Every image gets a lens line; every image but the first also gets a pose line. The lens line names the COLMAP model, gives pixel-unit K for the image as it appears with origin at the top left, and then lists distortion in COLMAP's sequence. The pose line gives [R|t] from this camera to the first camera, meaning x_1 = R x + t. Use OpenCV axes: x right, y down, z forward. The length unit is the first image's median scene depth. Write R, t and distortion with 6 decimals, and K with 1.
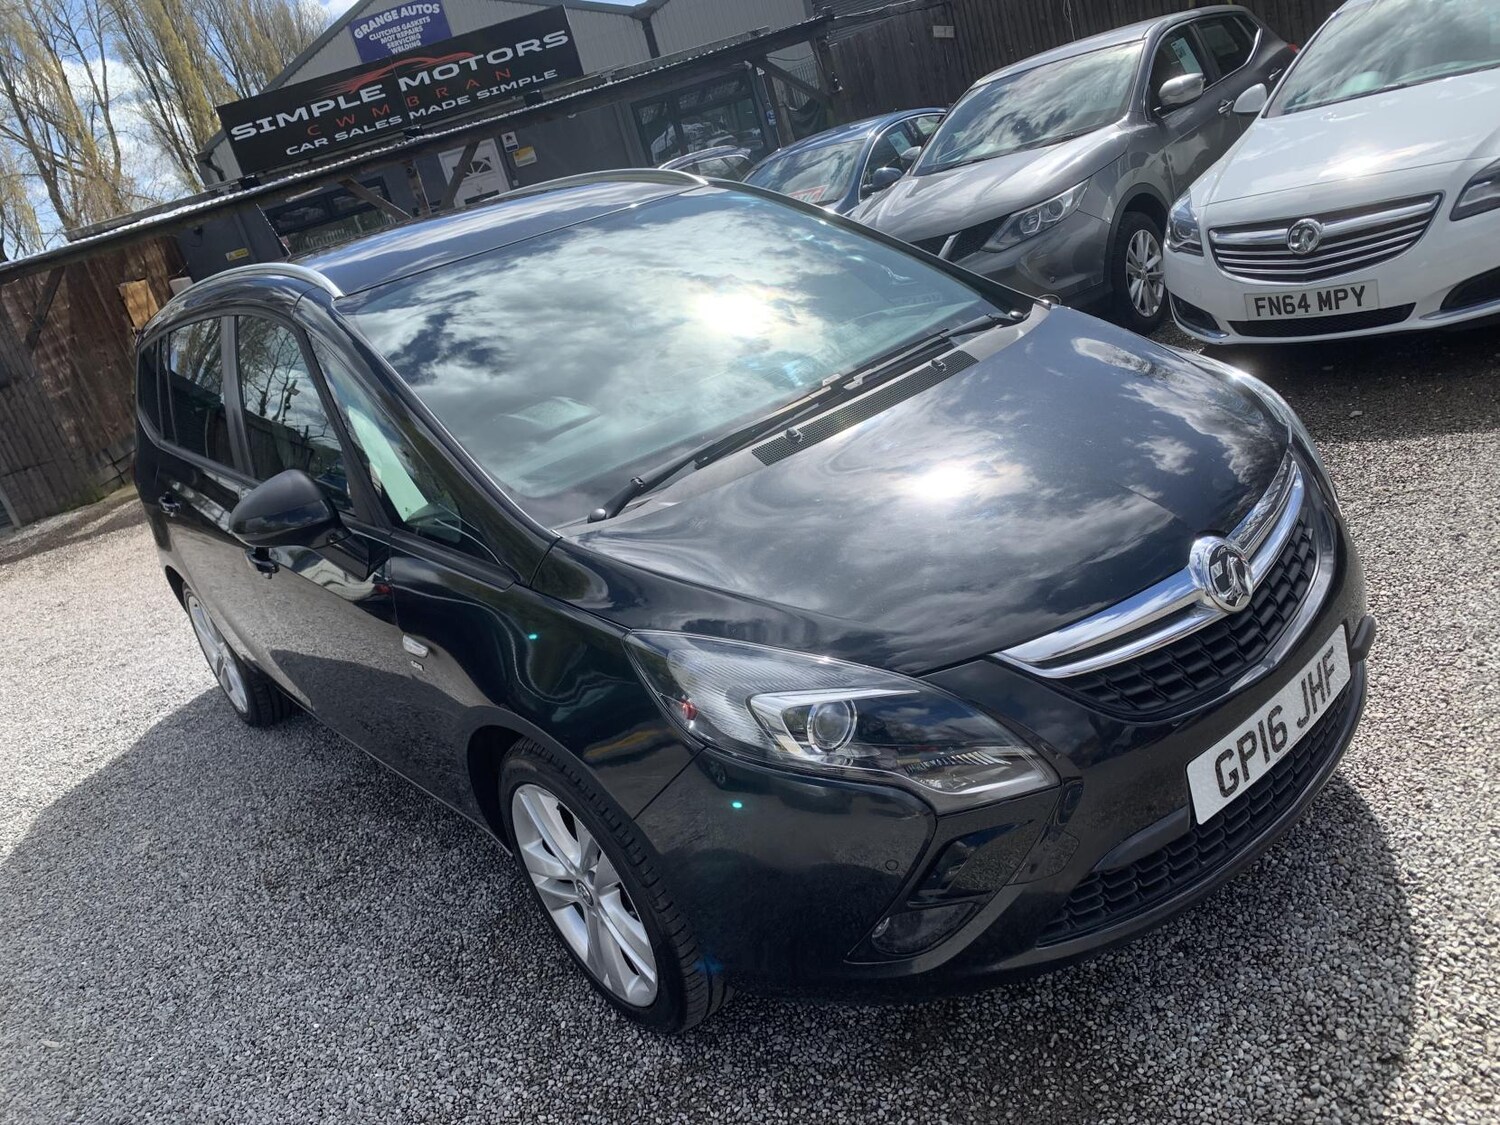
lens RADIAL K [[1132.5, 0, 717.0], [0, 1132.5, 566.2], [0, 0, 1]] dist [-0.000278, 0.002264]
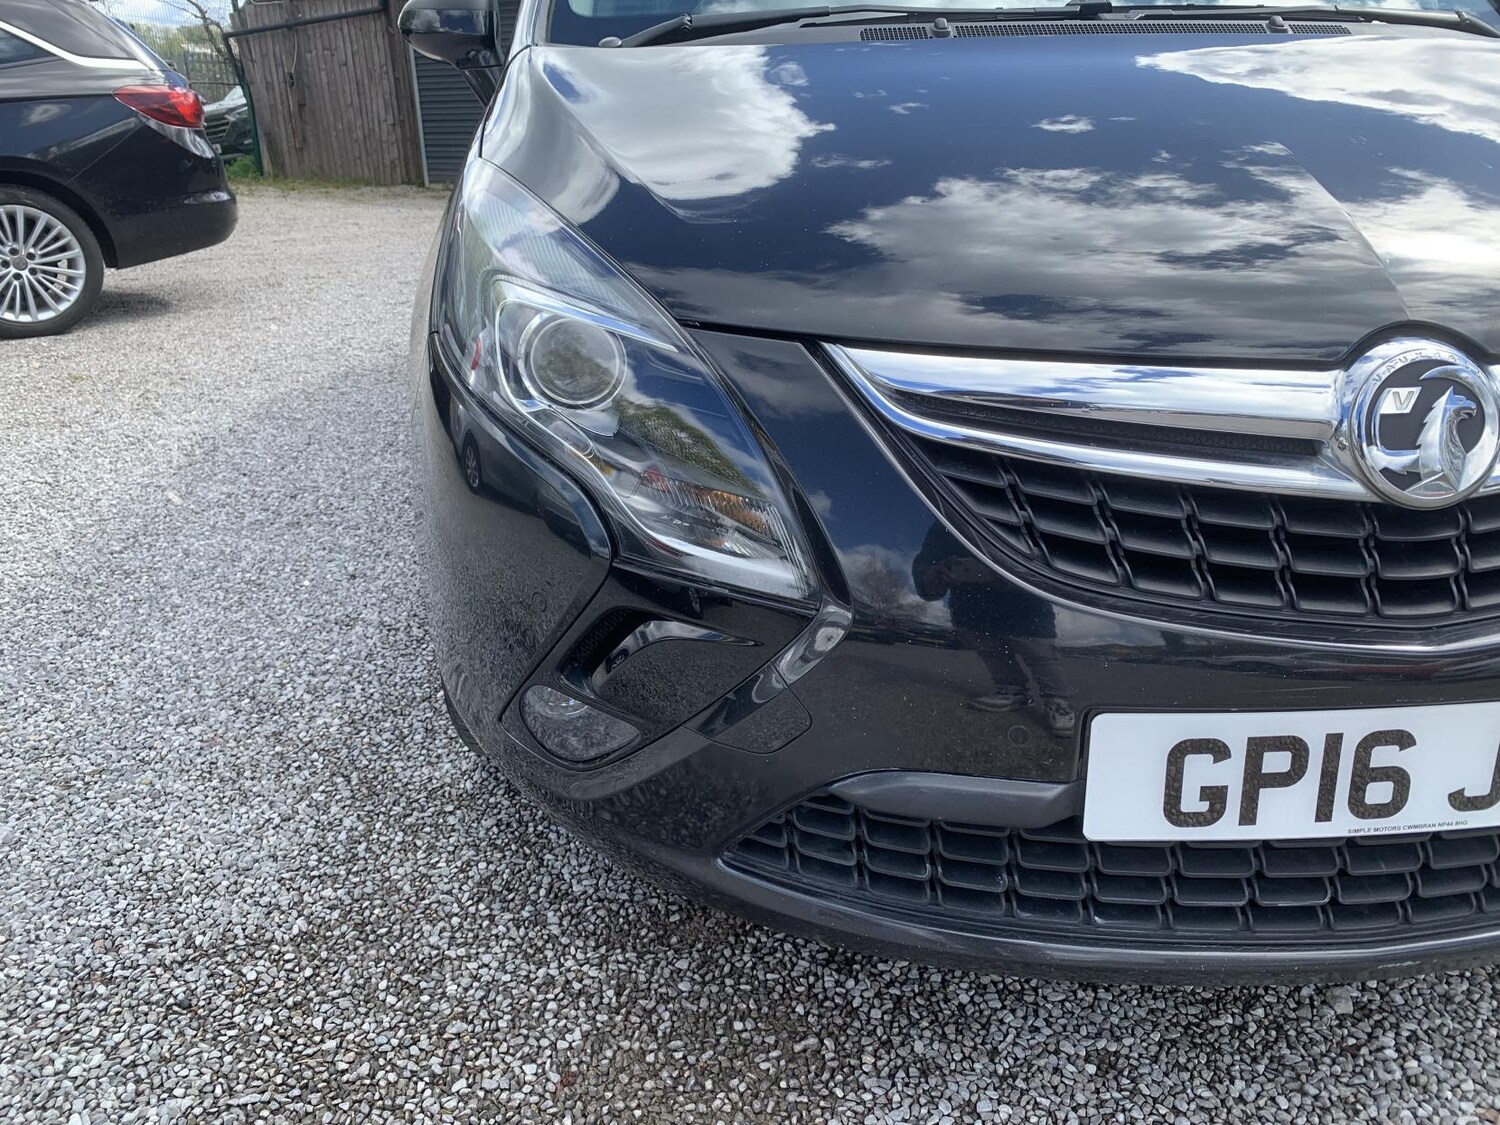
lens RADIAL K [[1140.5, 0, 766.1], [0, 1140.5, 528.3], [0, 0, 1]] dist [-0.000952, 0.001984]
pose [[0.806541, 0.428653, -0.407123, 0.371636], [-0.385542, 0.903451, 0.187442, 0.051777], [0.448163, 0.005783, 0.893933, 0.392376]]
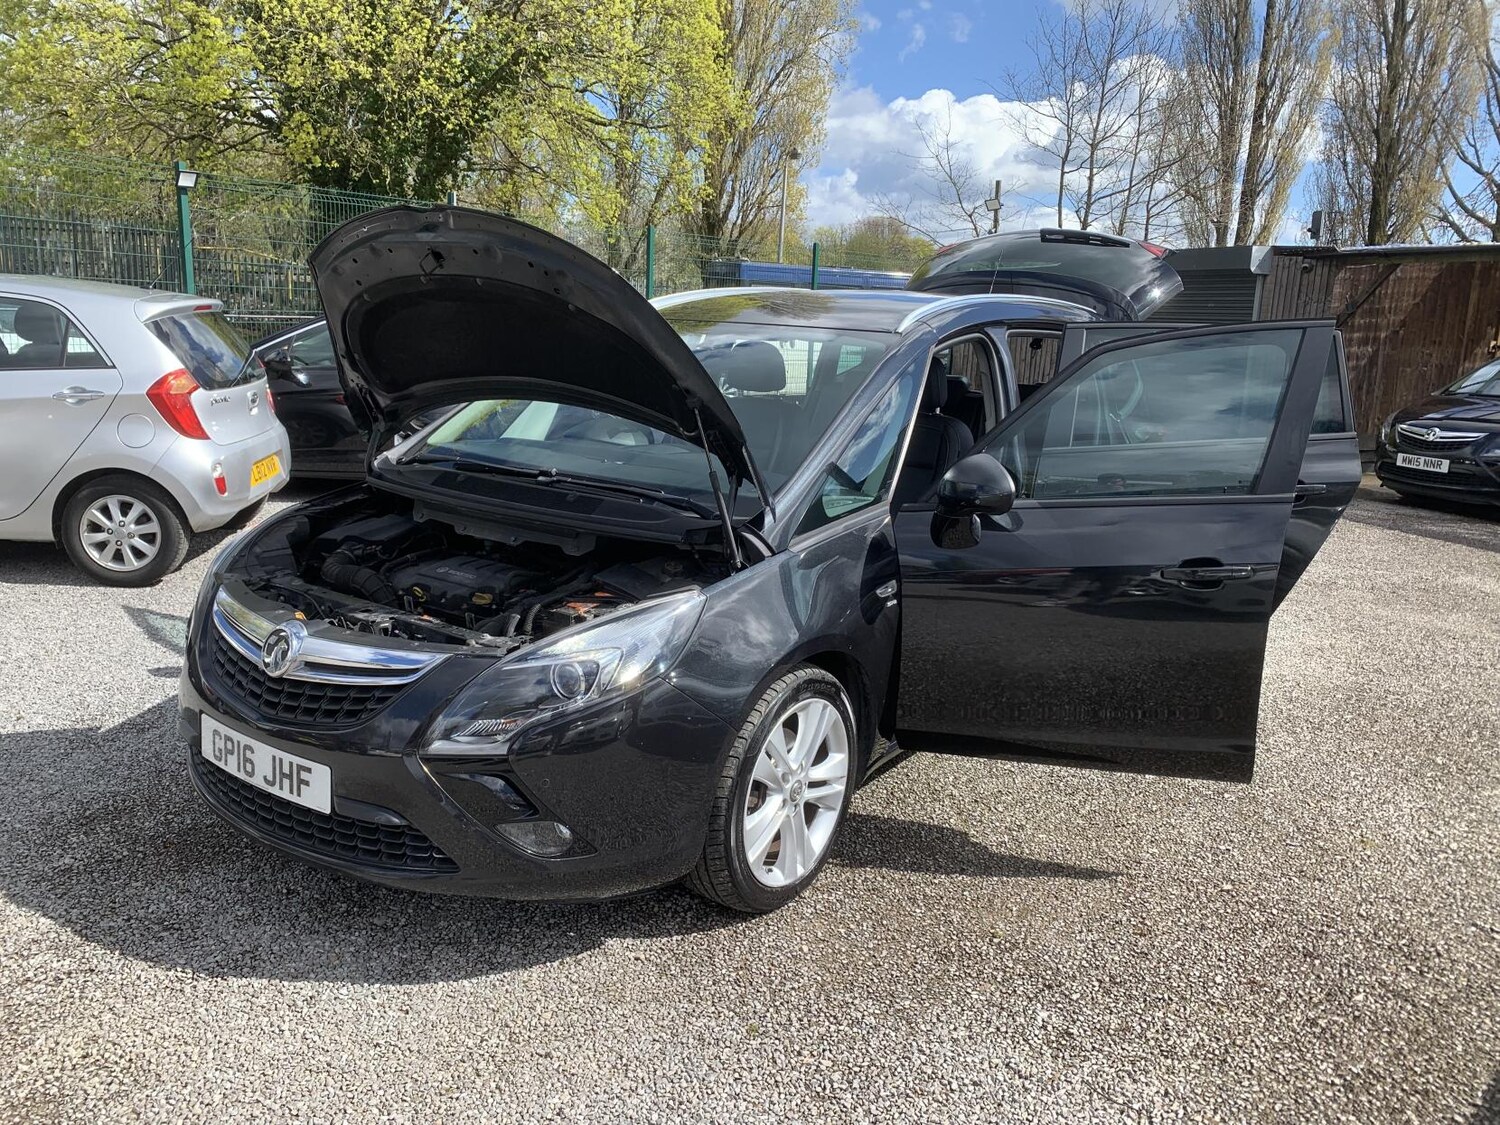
lens RADIAL K [[1117.0, 0, 756.3], [0, 1117.0, 557.6], [0, 0, 1]] dist [0.006959, -0.004819]
pose [[0.268455, 0.472725, -0.839323, 1.455564], [-0.440281, 0.835186, 0.329572, -0.683790], [0.856787, 0.281063, 0.432342, 0.737060]]
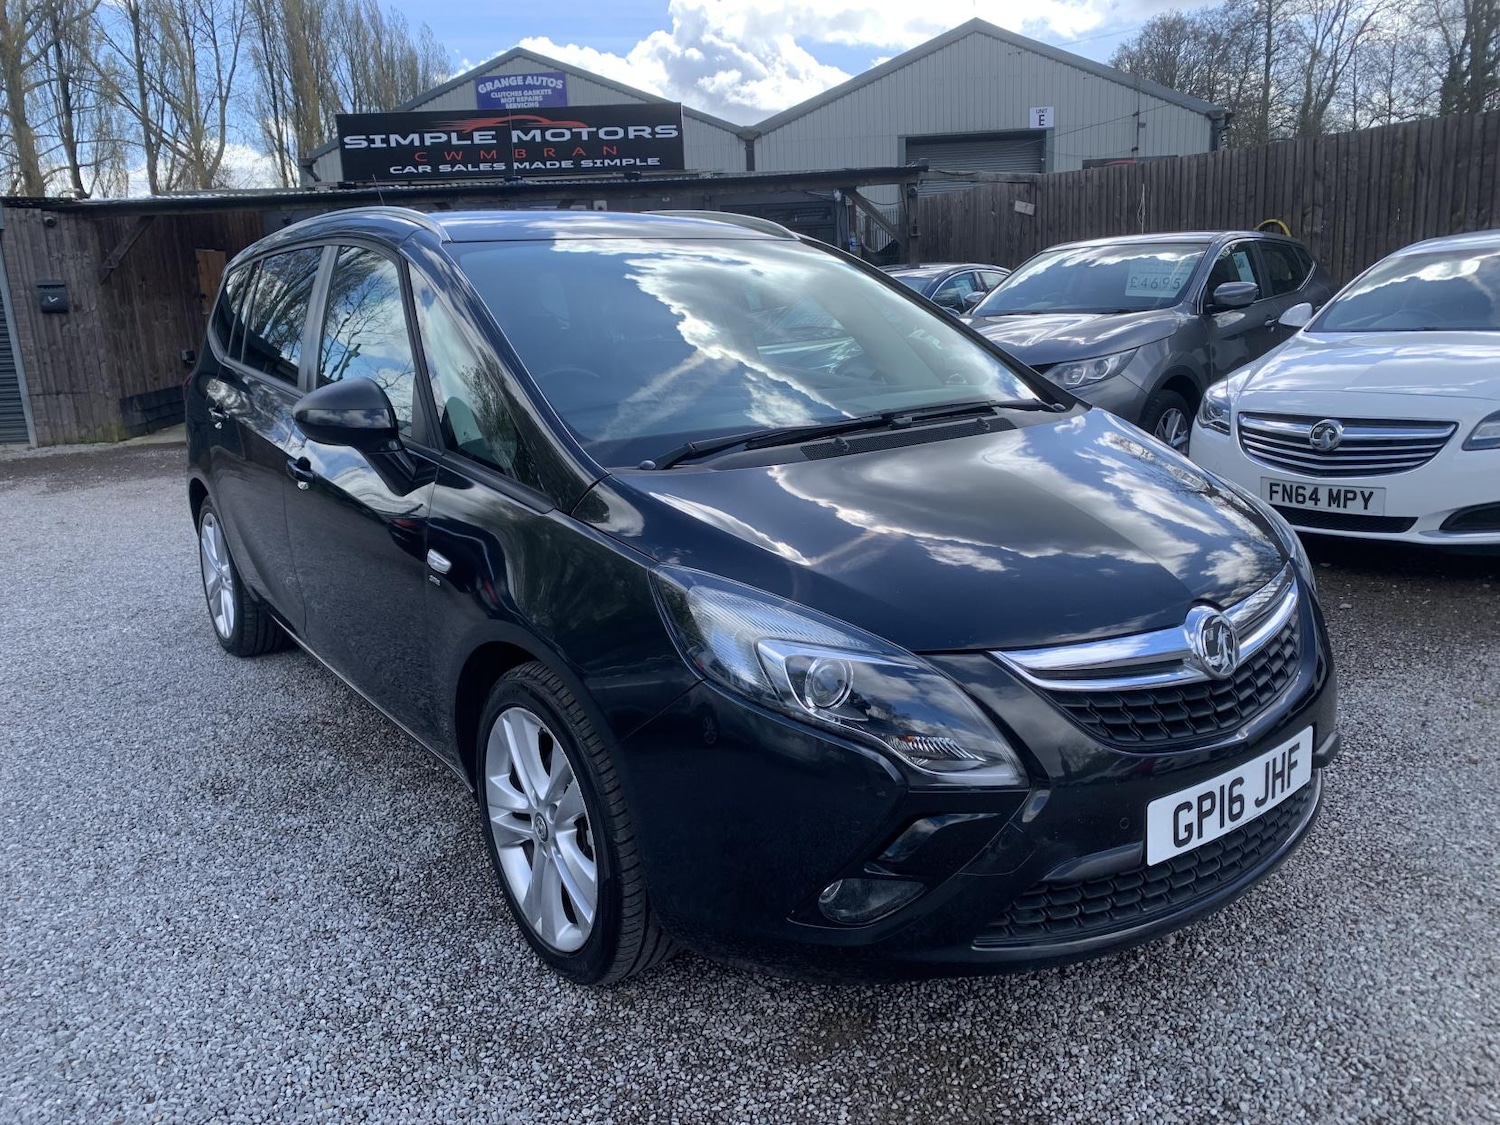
lens RADIAL K [[1125.7, 0, 729.1], [0, 1125.7, 540.4], [0, 0, 1]] dist [0.000781, 0.006291]
pose [[0.971919, 0.235208, 0.007109, -0.021401], [-0.232722, 0.965241, -0.118959, 0.123465], [-0.034842, 0.113964, 0.992874, -0.038979]]
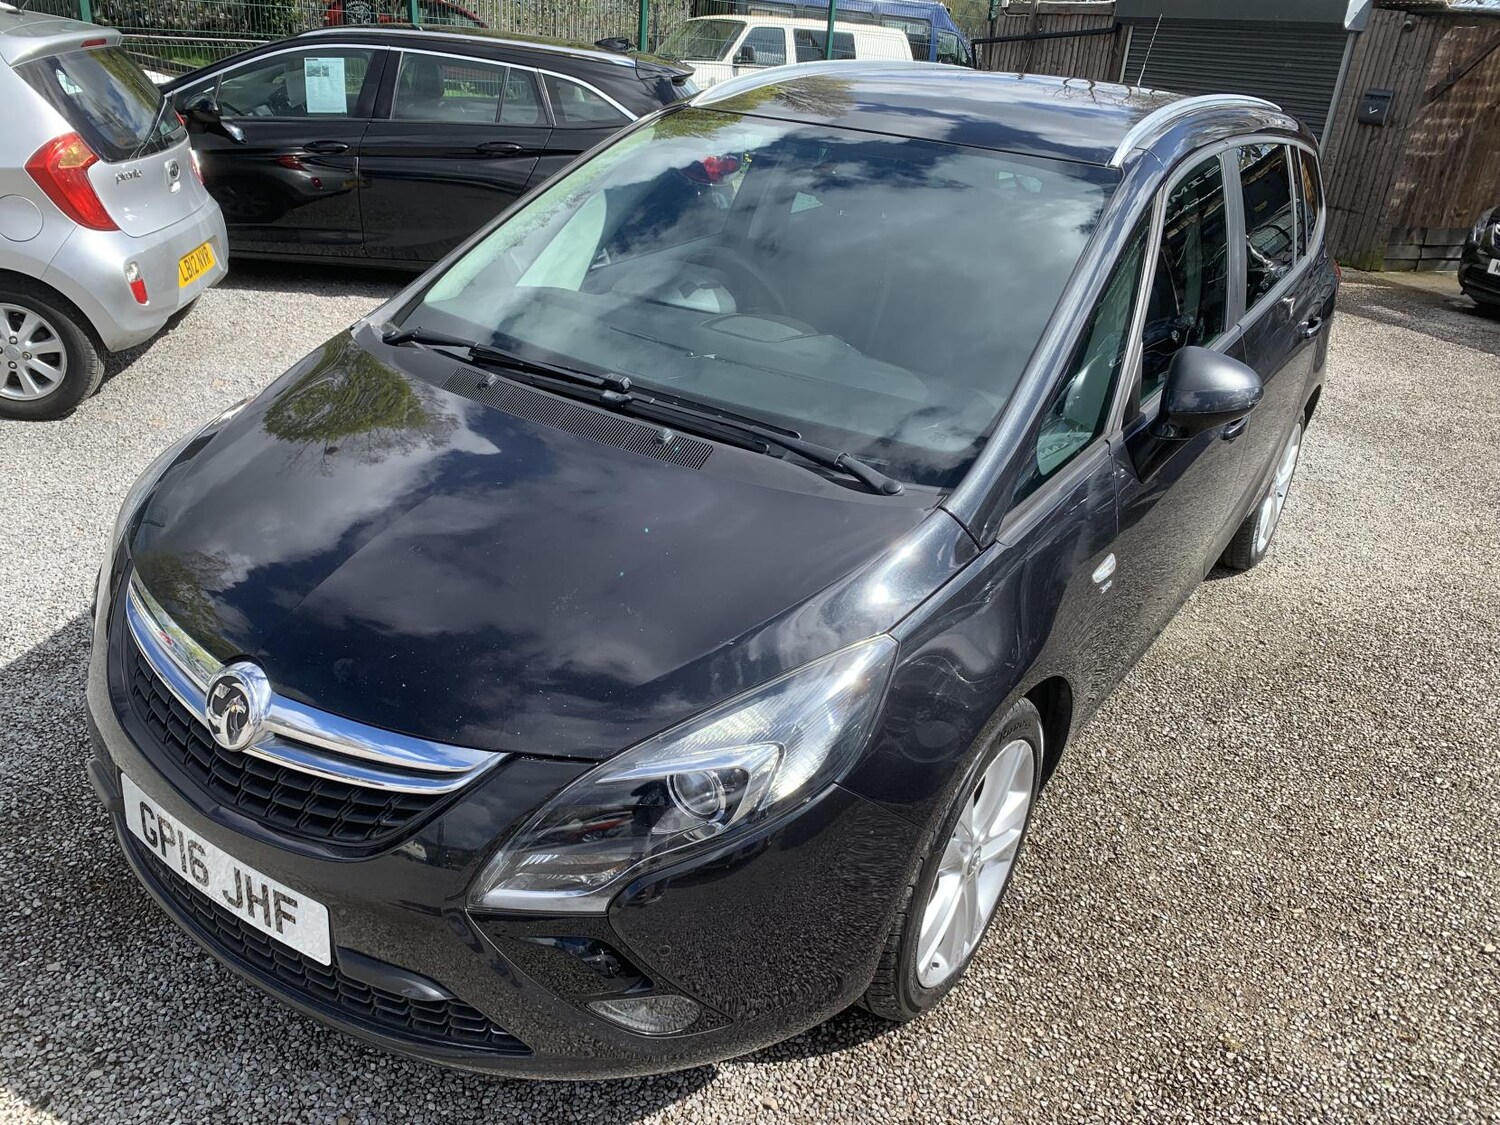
lens RADIAL K [[1133.4, 0, 776.8], [0, 1133.4, 570.9], [0, 0, 1]] dist [0.001362, -0.001523]
pose [[0.285896, 0.656167, -0.698361, 0.957528], [-0.481396, 0.728490, 0.487401, -0.610811], [0.828566, 0.196842, 0.524148, 0.728001]]
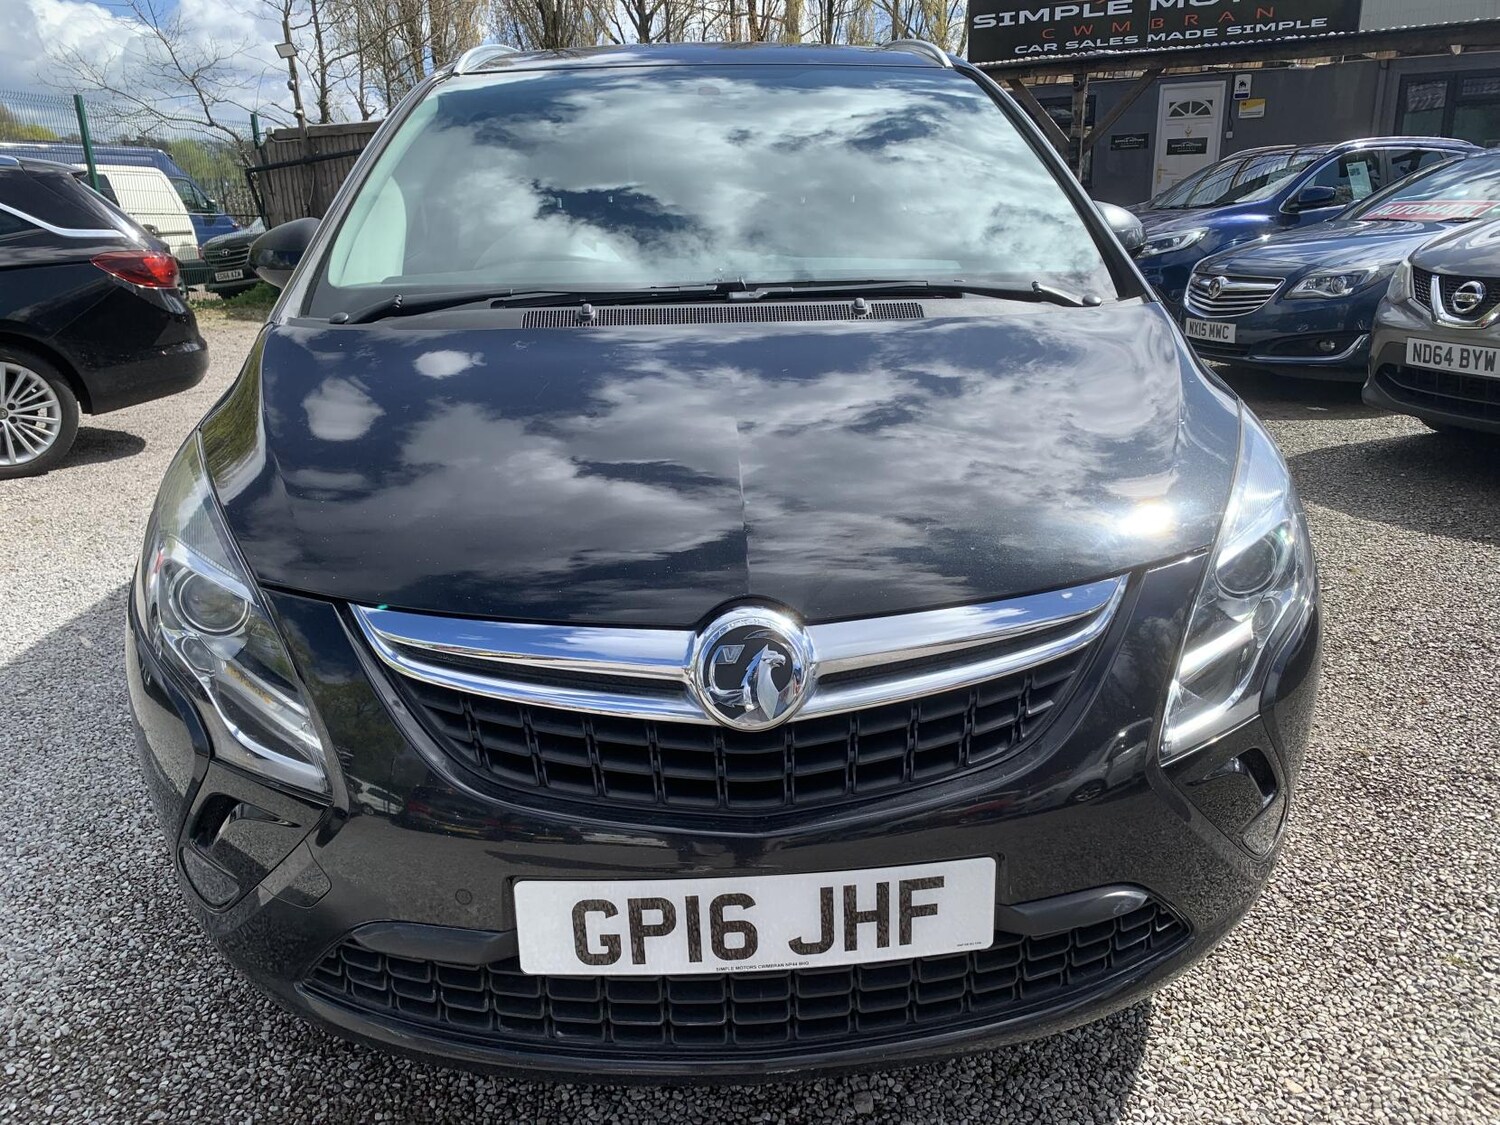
lens RADIAL K [[1133.5, 0, 762.2], [0, 1133.5, 562.5], [0, 0, 1]] dist [0.000485, 0.002103]
pose [[0.794310, 0.405017, -0.452806, 0.606139], [-0.382334, 0.912496, 0.145504, -0.121666], [0.472115, 0.057548, 0.879656, 0.368109]]
